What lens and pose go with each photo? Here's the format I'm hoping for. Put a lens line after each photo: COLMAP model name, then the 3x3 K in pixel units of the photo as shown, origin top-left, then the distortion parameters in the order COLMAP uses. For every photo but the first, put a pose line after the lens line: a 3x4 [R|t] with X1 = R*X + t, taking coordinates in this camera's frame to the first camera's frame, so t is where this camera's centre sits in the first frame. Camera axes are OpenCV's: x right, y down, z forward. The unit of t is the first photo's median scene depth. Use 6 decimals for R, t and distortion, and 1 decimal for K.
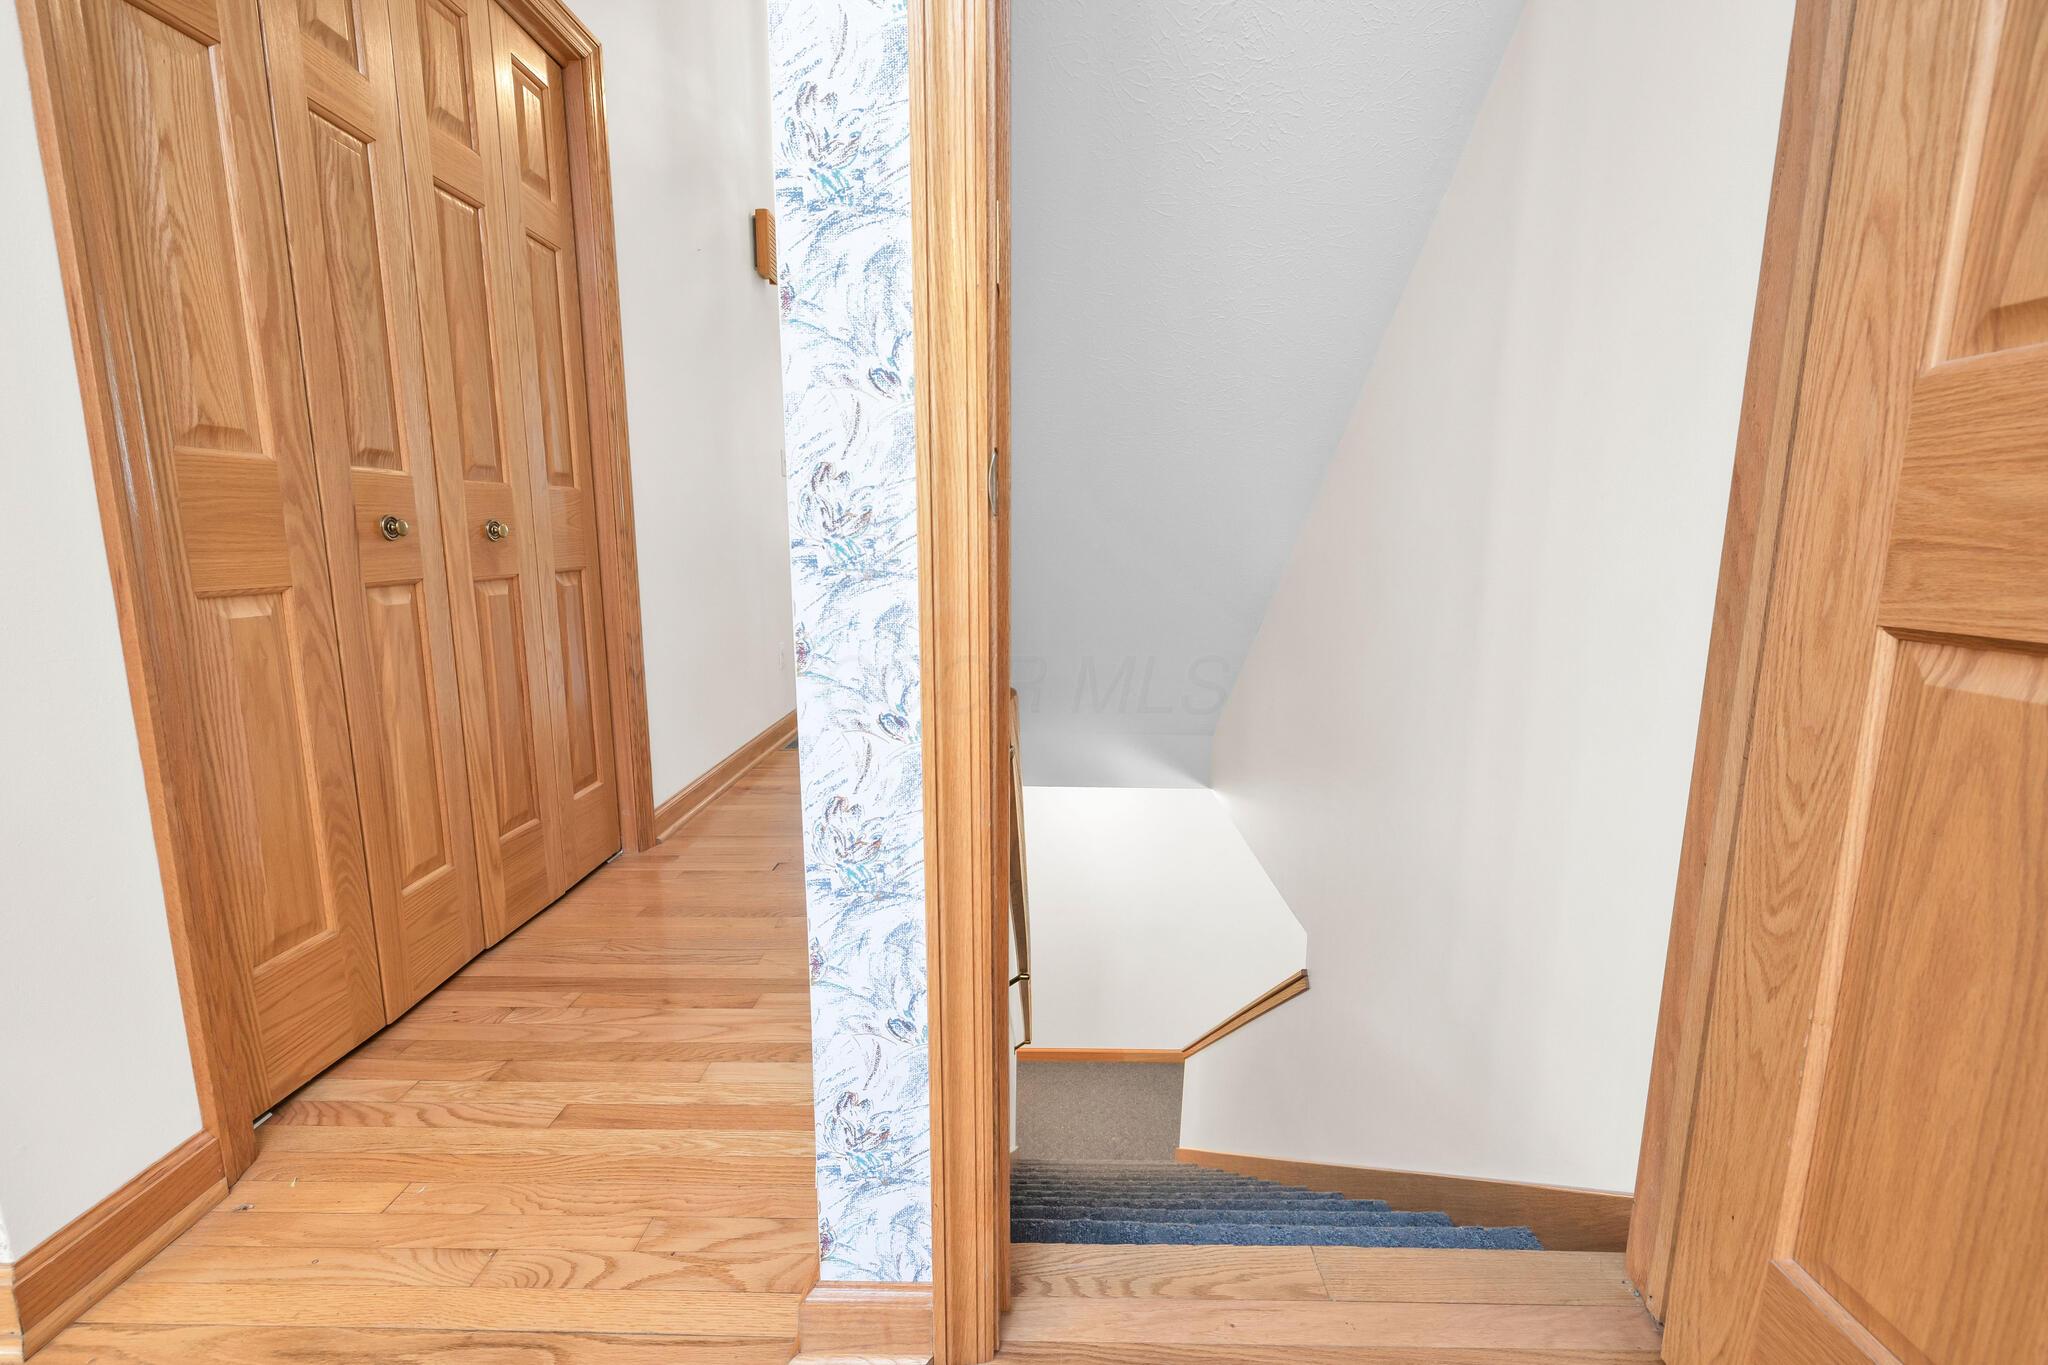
lens RADIAL K [[866.9, 0, 1026.4], [0, 866.9, 682.0], [0, 0, 1]] dist [-0.003987, 0.000427]
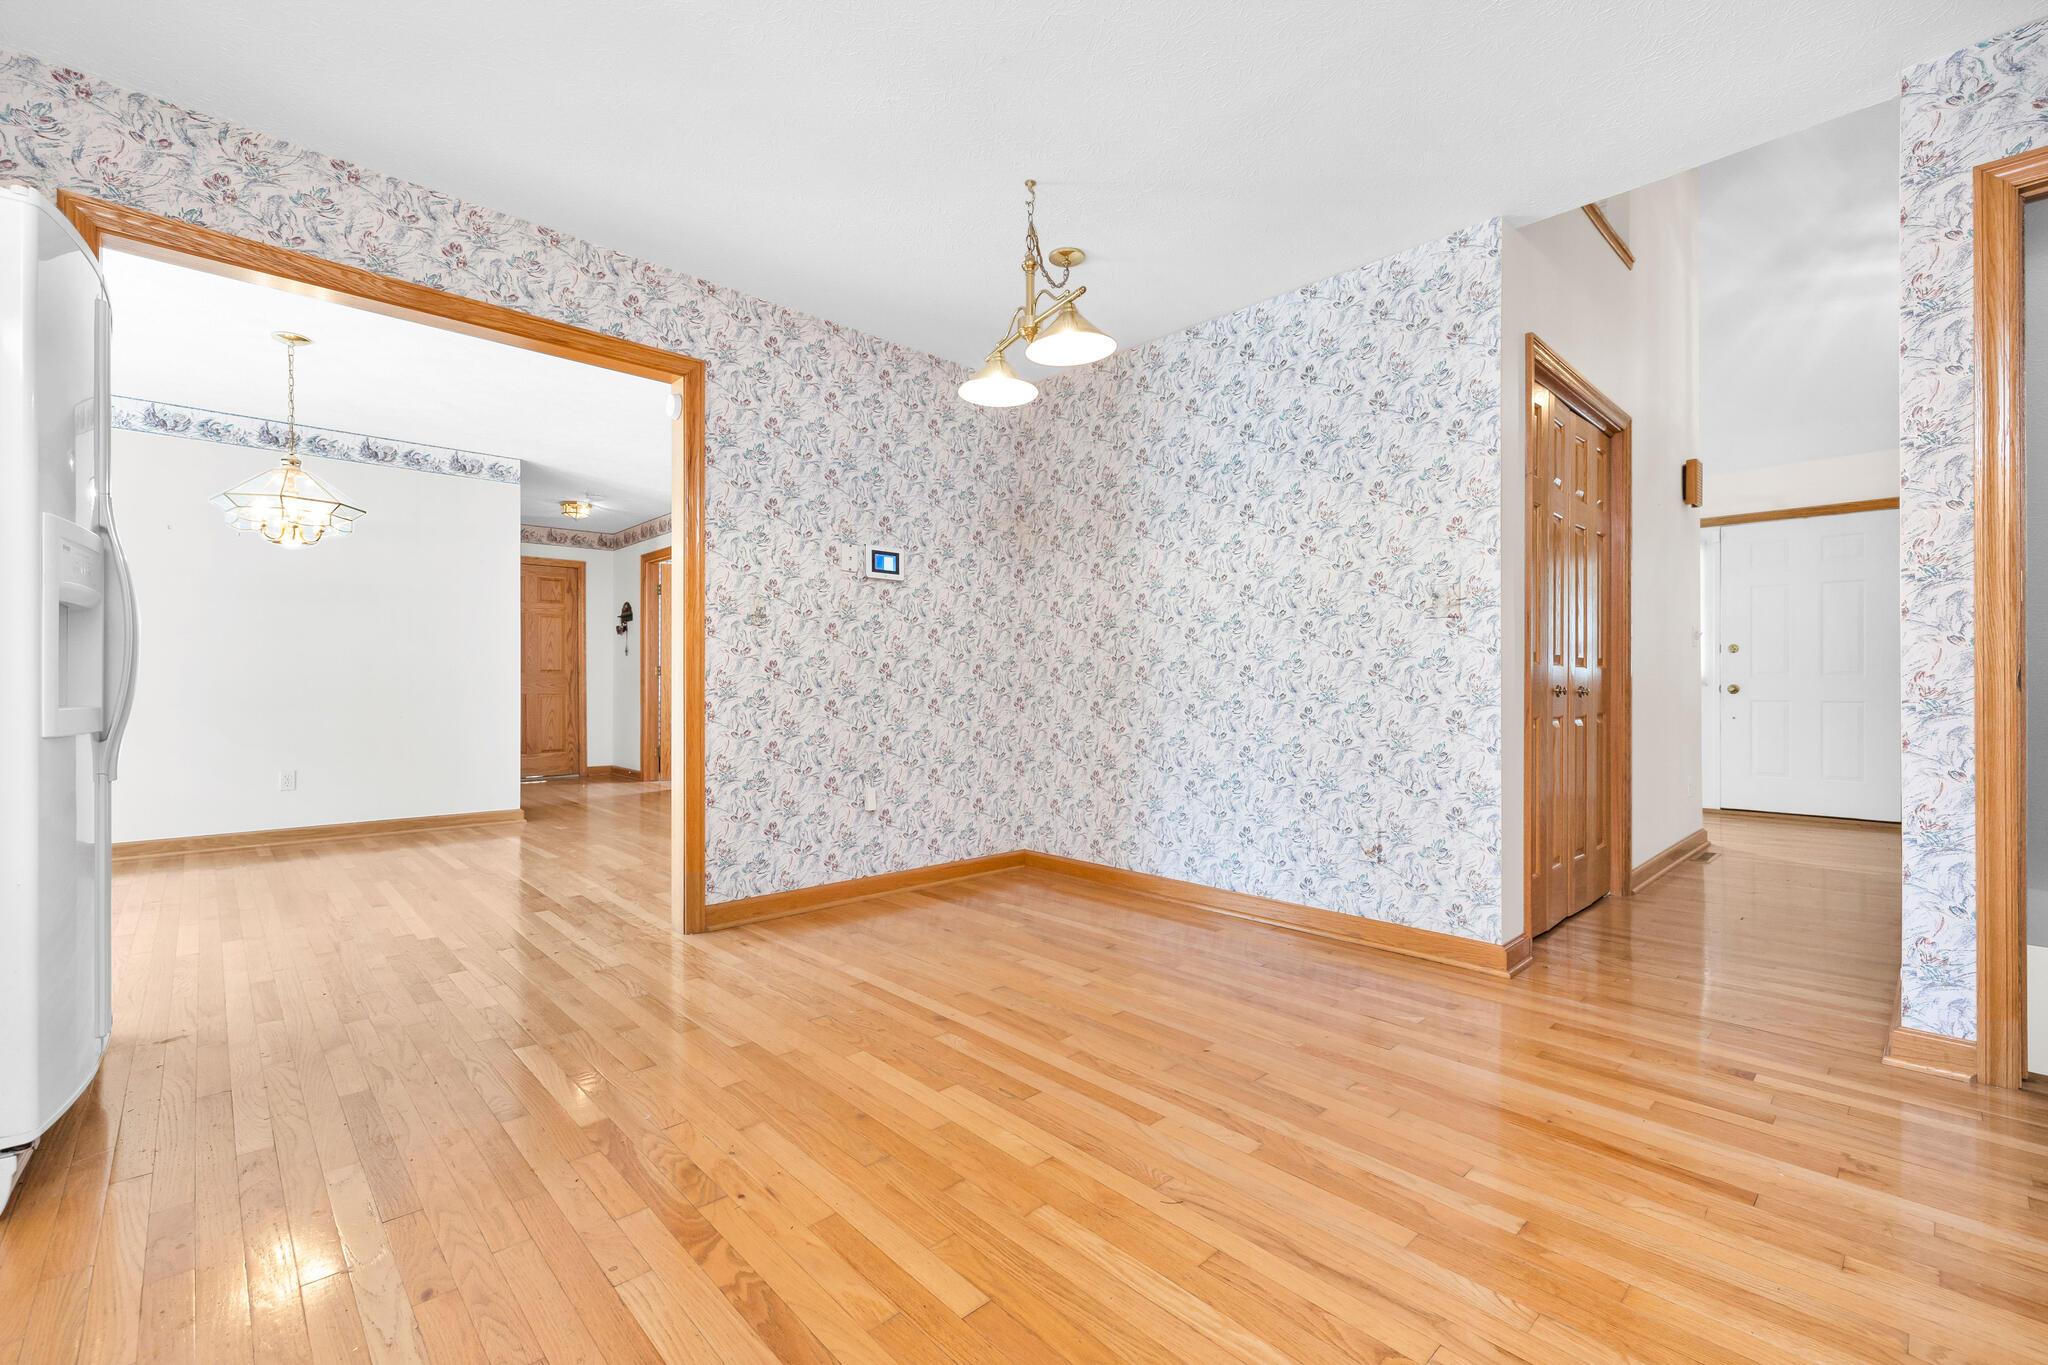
lens RADIAL K [[866.9, 0, 1024.6], [0, 866.9, 683.1], [0, 0, 1]] dist [-0.003987, 0.000427]
pose [[0.697427, -0.004595, -0.716641, -0.227907], [-0.117930, 0.985612, -0.121088, 0.374190], [0.706886, 0.168964, 0.686850, -2.418963]]
